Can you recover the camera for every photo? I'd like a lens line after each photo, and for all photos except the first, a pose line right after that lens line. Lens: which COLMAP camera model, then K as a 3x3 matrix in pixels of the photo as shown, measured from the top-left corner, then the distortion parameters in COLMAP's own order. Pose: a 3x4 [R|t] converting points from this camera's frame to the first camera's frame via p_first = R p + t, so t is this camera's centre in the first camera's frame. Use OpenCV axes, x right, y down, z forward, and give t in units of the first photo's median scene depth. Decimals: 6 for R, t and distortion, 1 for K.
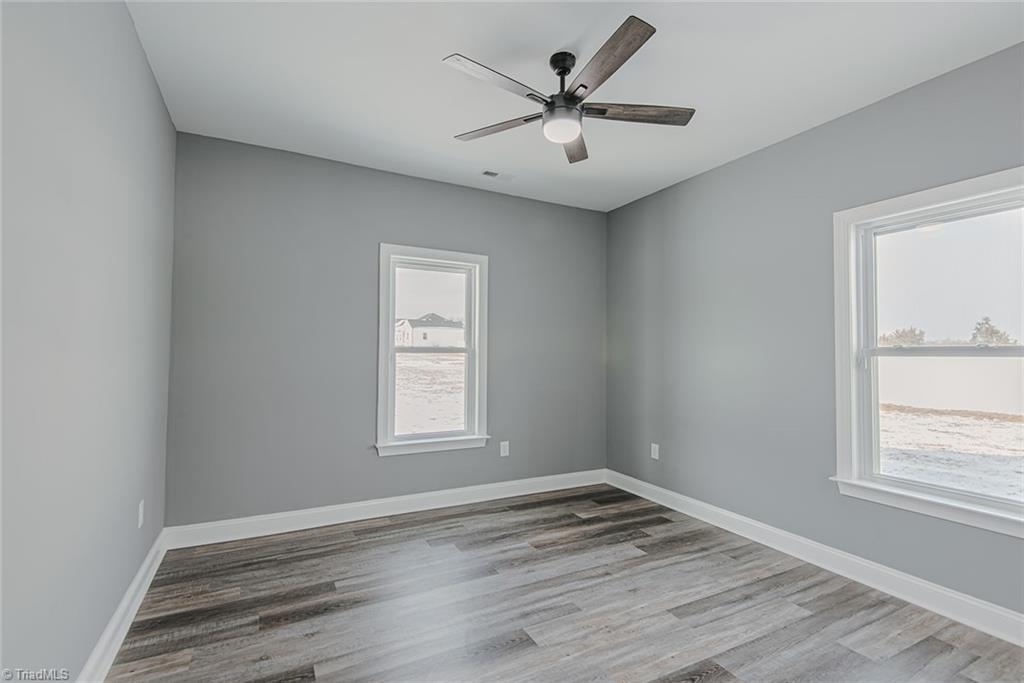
lens RADIAL K [[473.7, 0, 513.6], [0, 473.7, 356.7], [0, 0, 1]] dist [0.028906, -0.026659]
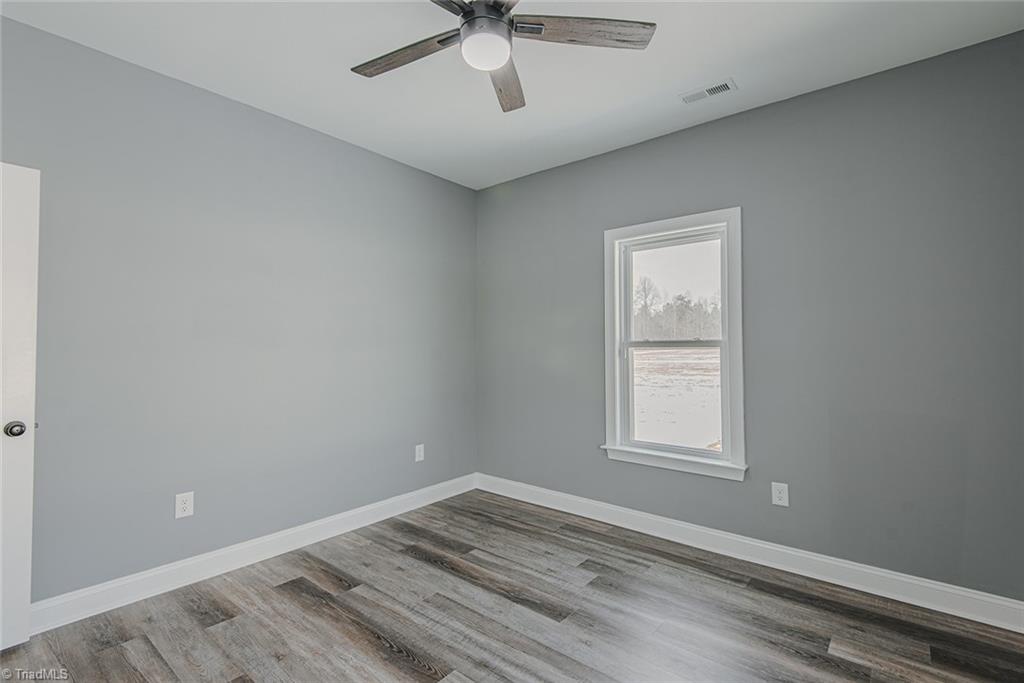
lens RADIAL K [[484.1, 0, 496.7], [0, 484.1, 338.7], [0, 0, 1]] dist [0.036327, -0.028900]
pose [[0.356874, -0.017267, -0.933993, 0.600439], [0.007026, 0.999850, -0.015800, -0.012371], [0.934126, -0.000924, 0.356942, 0.506361]]
